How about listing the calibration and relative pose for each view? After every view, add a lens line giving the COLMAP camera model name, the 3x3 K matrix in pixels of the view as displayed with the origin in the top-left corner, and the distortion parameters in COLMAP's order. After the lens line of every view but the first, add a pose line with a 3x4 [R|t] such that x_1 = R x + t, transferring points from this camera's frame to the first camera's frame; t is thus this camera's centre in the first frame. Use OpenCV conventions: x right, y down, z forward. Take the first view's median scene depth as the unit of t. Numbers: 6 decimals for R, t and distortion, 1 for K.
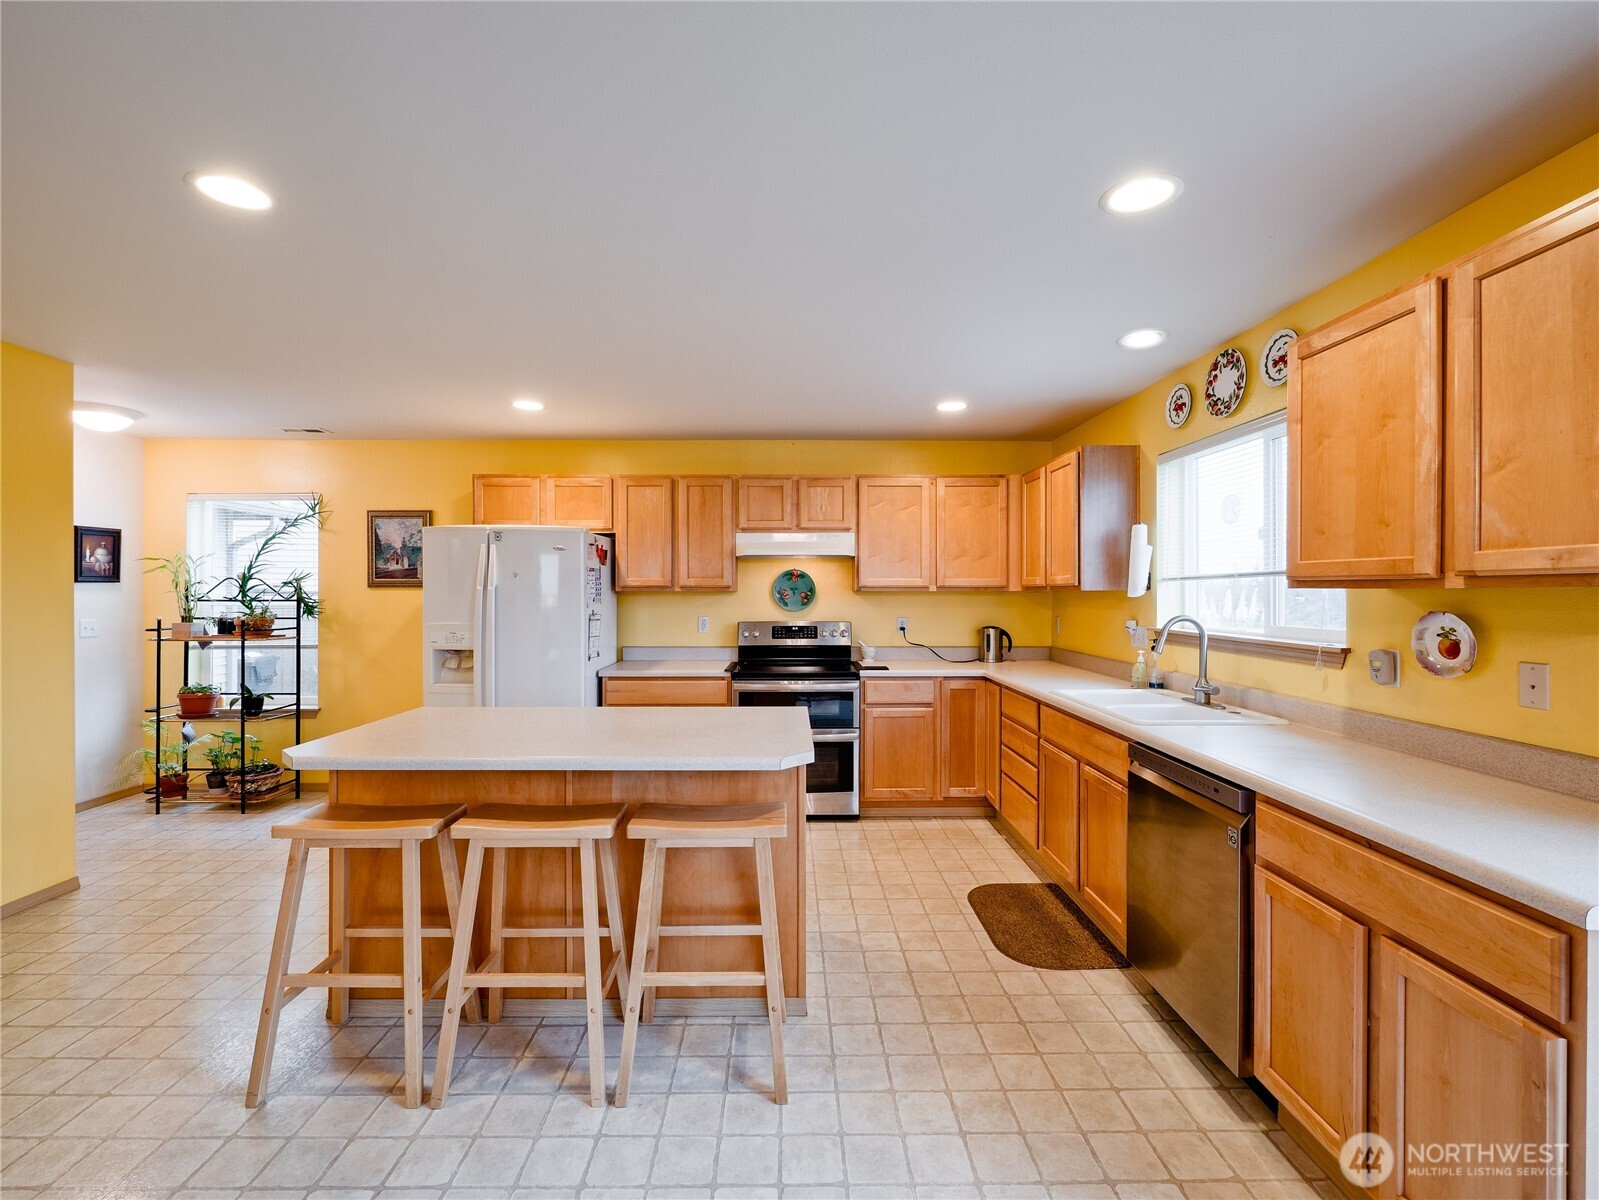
lens RADIAL K [[693.9, 0, 789.7], [0, 693.9, 593.1], [0, 0, 1]] dist [-0.006089, 0.000216]
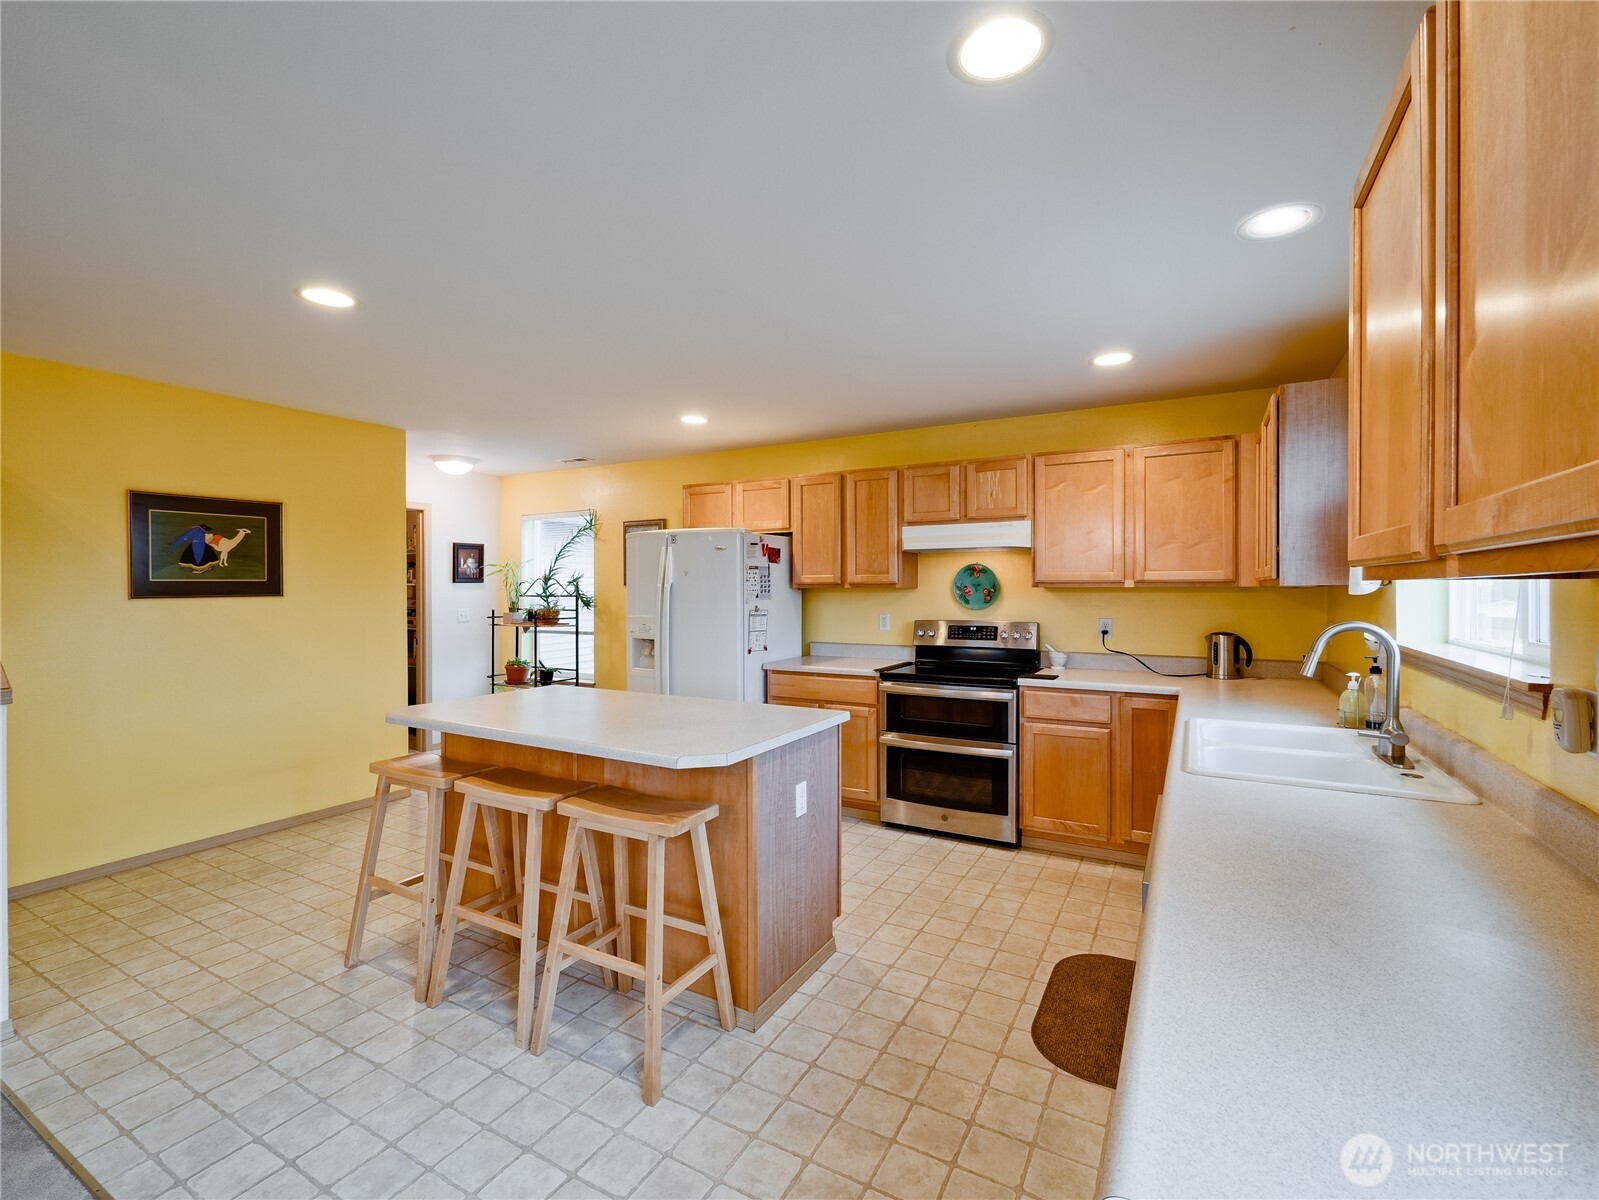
lens RADIAL K [[693.9, 0, 789.7], [0, 693.9, 593.1], [0, 0, 1]] dist [-0.006089, 0.000216]
pose [[0.872957, 0.001148, -0.487795, 0.253776], [0.000660, 0.999994, 0.003534, 0.001070], [0.487796, -0.003407, 0.872951, 0.092687]]
